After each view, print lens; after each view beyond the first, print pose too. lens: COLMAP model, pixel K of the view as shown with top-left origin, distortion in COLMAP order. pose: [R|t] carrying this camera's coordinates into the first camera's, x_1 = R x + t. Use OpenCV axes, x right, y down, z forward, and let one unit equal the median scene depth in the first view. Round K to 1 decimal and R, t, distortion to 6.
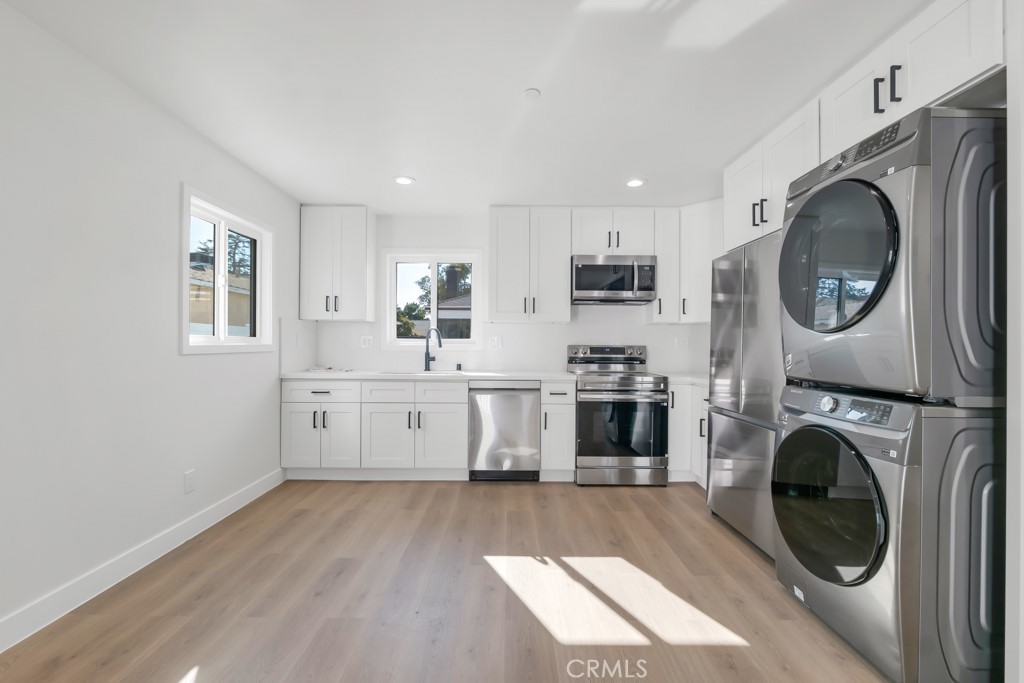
lens RADIAL K [[431.4, 0, 511.5], [0, 431.4, 342.3], [0, 0, 1]] dist [-0.013484, 0.000031]
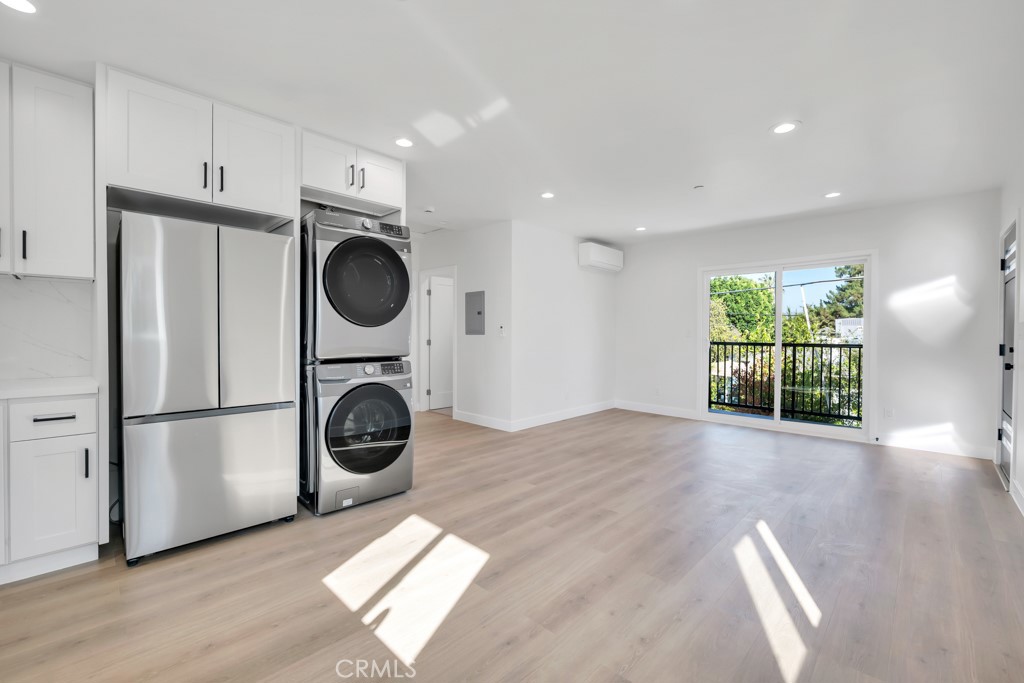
lens RADIAL K [[431.4, 0, 512.3], [0, 431.4, 342.1], [0, 0, 1]] dist [-0.013484, 0.000031]
pose [[-0.712250, -0.016731, 0.701726, -0.774614], [-0.008543, 0.999848, 0.015168, 0.008256], [-0.701874, 0.004809, -0.712285, 1.696902]]
